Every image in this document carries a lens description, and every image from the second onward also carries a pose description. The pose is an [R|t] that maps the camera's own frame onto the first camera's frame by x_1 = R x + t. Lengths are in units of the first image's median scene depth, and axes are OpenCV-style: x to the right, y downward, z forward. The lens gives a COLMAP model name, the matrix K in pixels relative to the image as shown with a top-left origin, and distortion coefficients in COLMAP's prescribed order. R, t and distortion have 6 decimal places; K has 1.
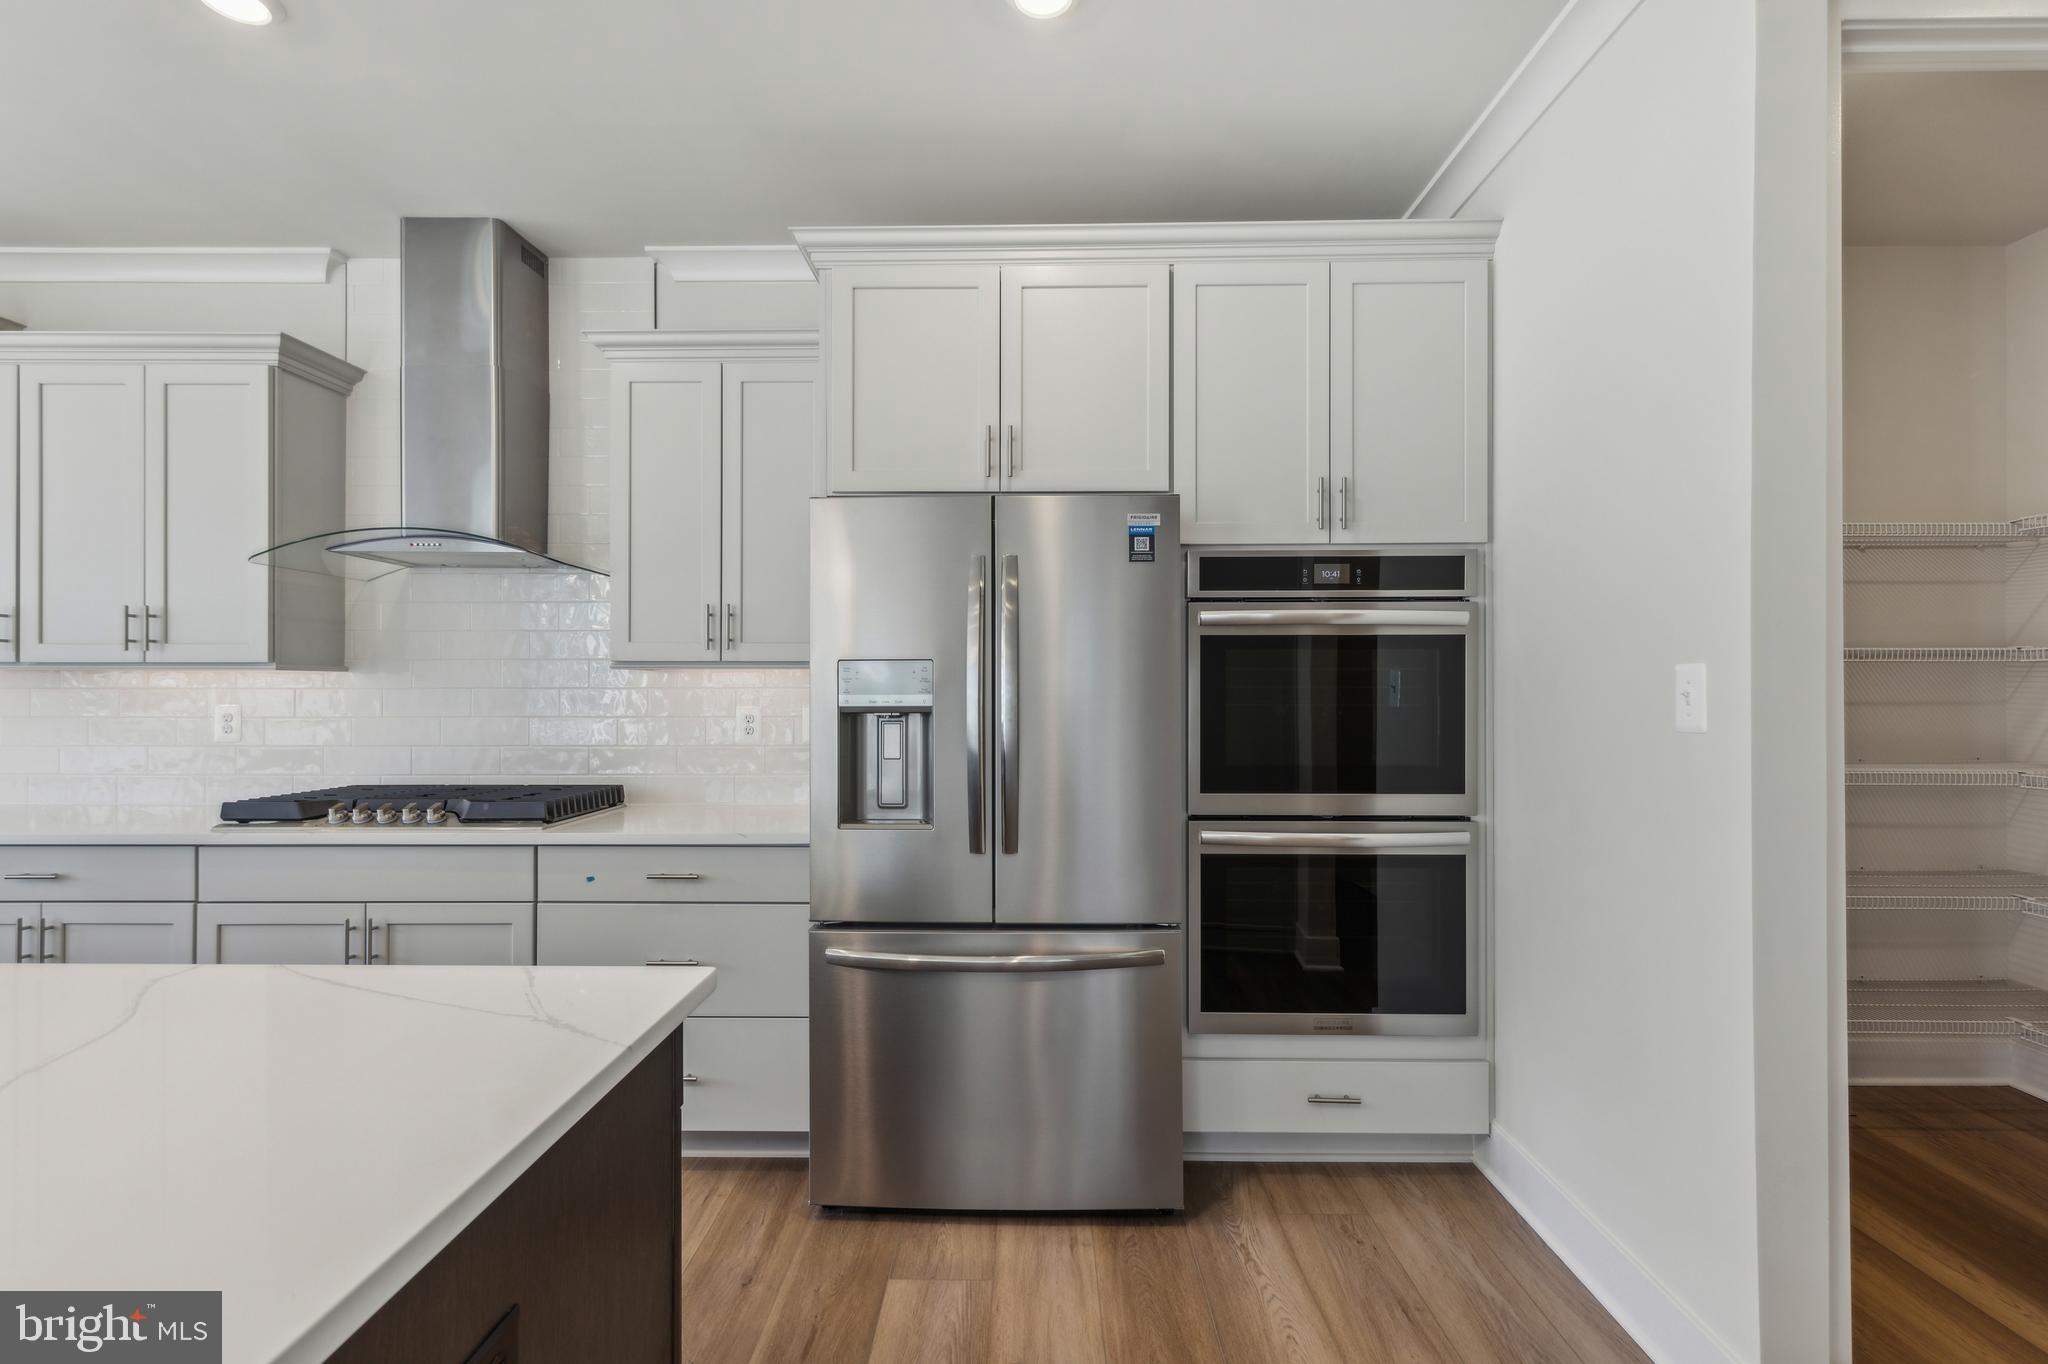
lens RADIAL K [[945.8, 0, 1018.8], [0, 945.8, 688.2], [0, 0, 1]] dist [0.006356, 0.000657]
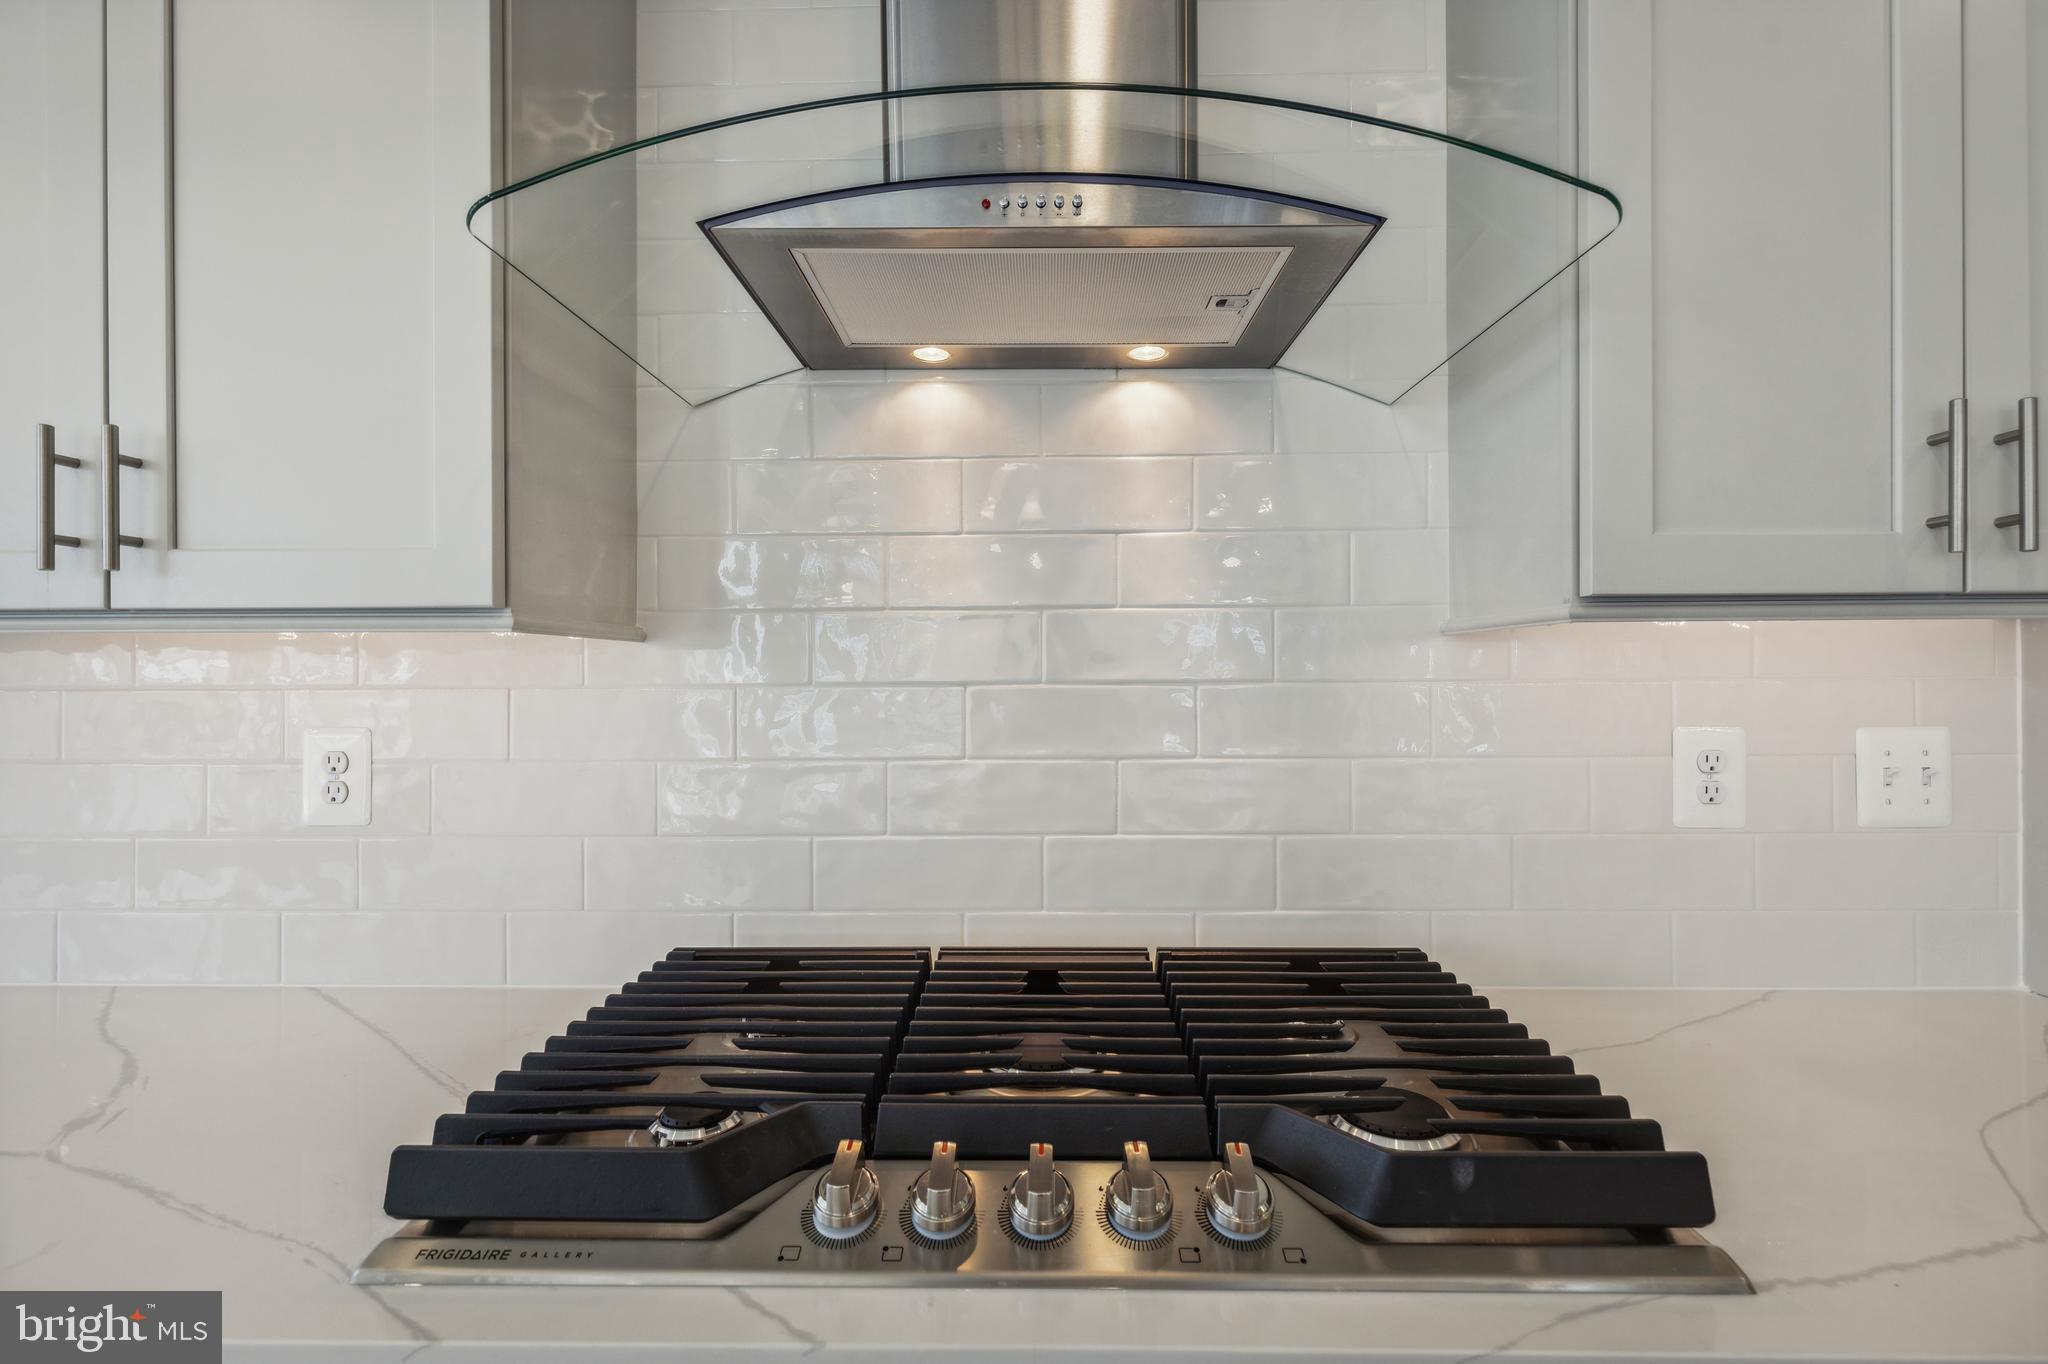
lens RADIAL K [[945.8, 0, 1022.2], [0, 945.8, 679.9], [0, 0, 1]] dist [0.006356, 0.000657]
pose [[0.999988, -0.004925, 0.000662, -0.611059], [0.004918, 0.999931, 0.010659, -0.005558], [-0.000714, -0.010655, 0.999943, 0.678020]]
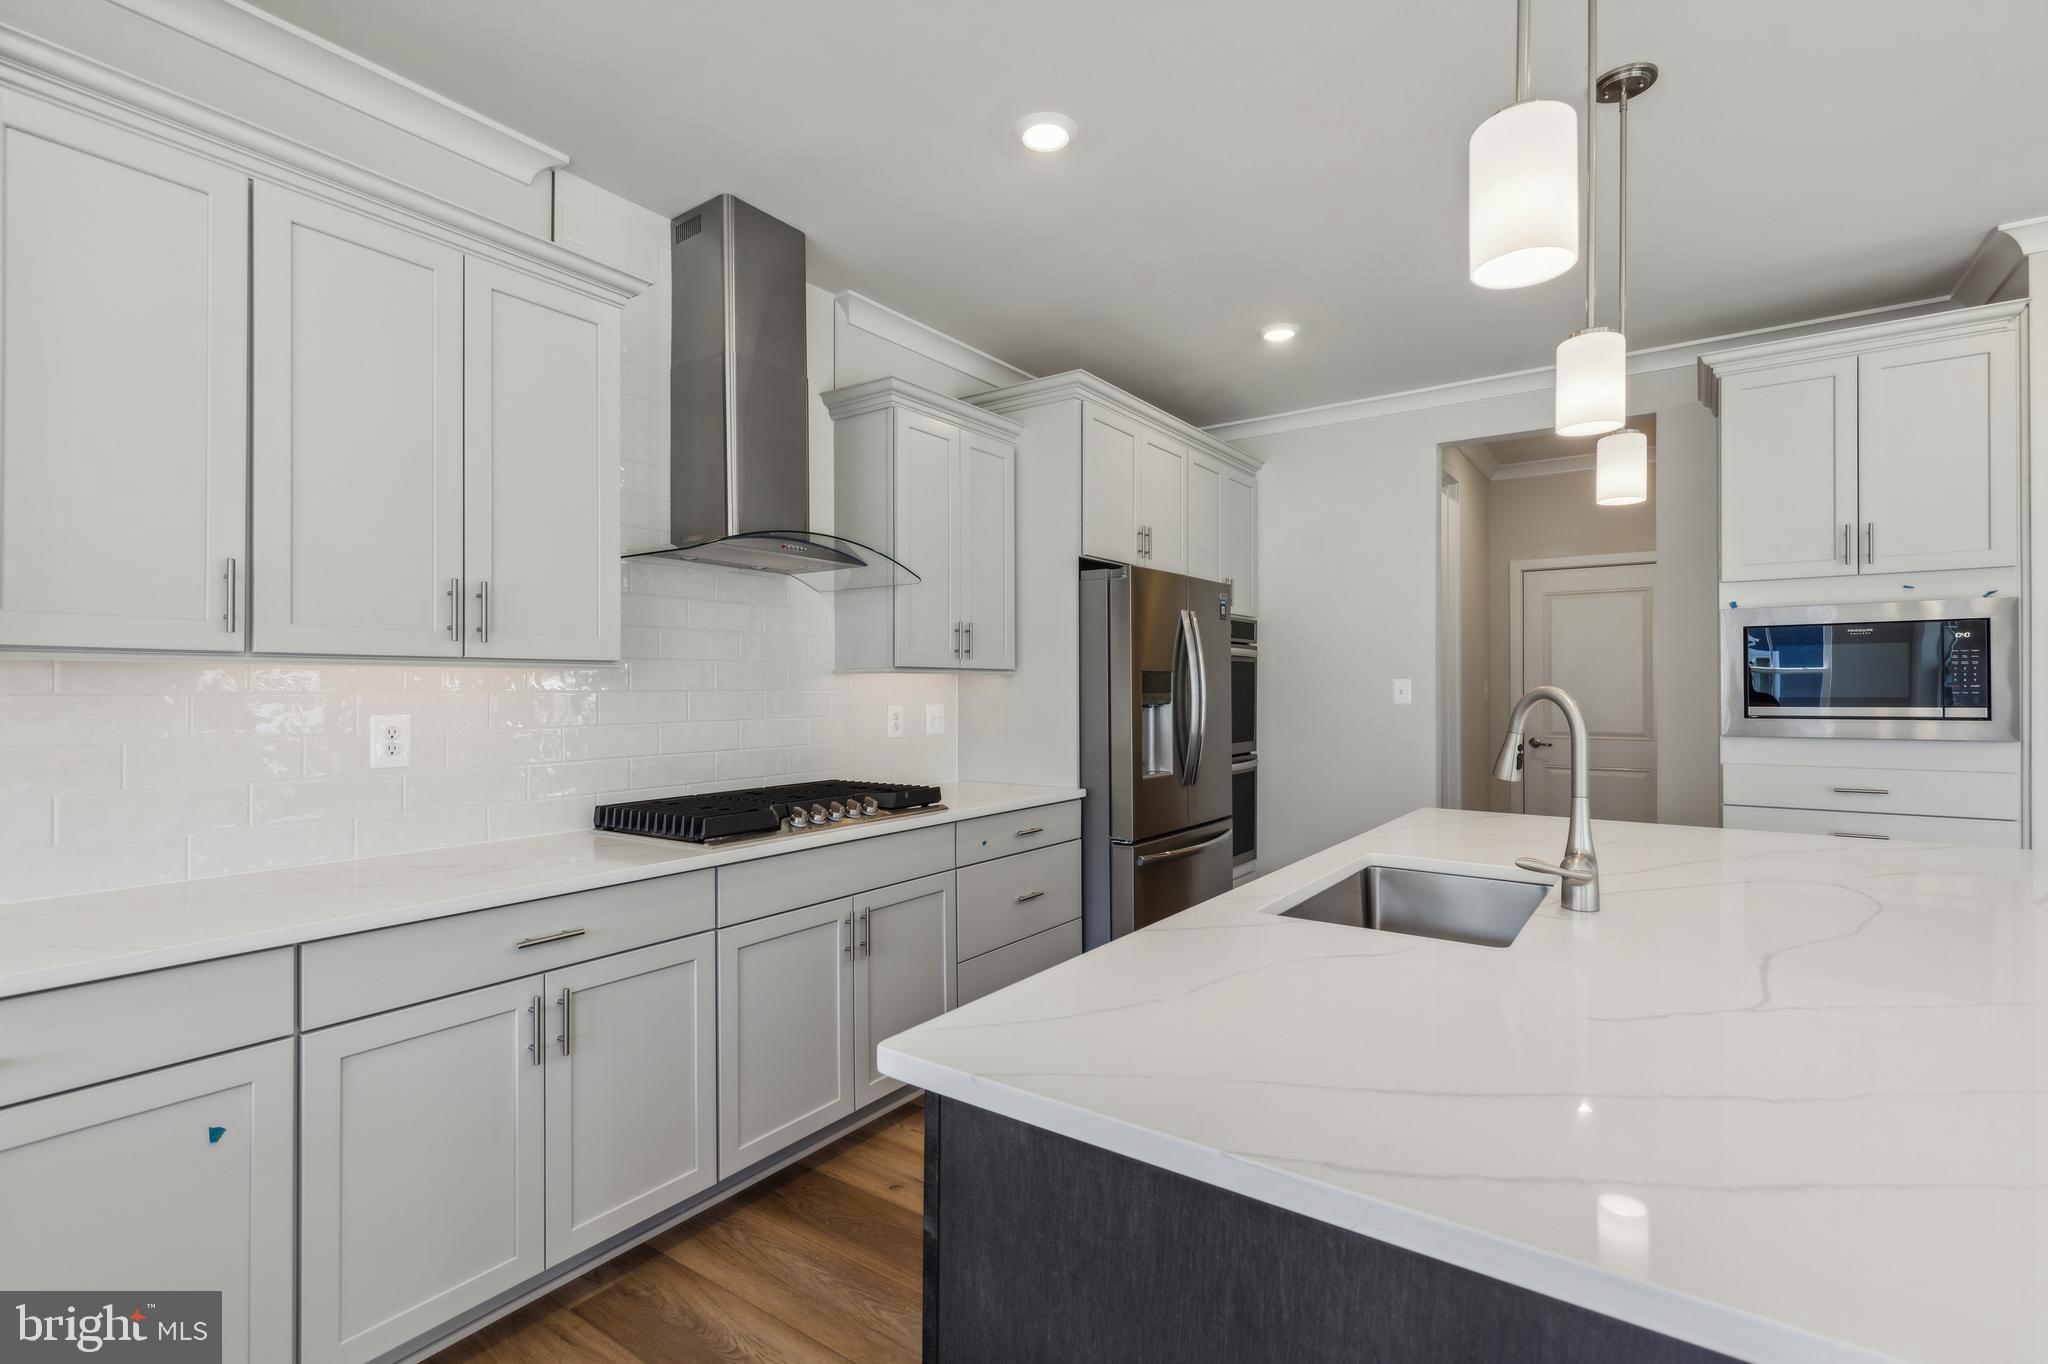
lens RADIAL K [[945.8, 0, 1029.7], [0, 945.8, 684.4], [0, 0, 1]] dist [0.006356, 0.000657]
pose [[0.560732, 0.001307, 0.827996, -1.272774], [0.000099, 0.999999, -0.001645, -0.004826], [-0.827997, 0.001004, 0.560731, 0.220506]]
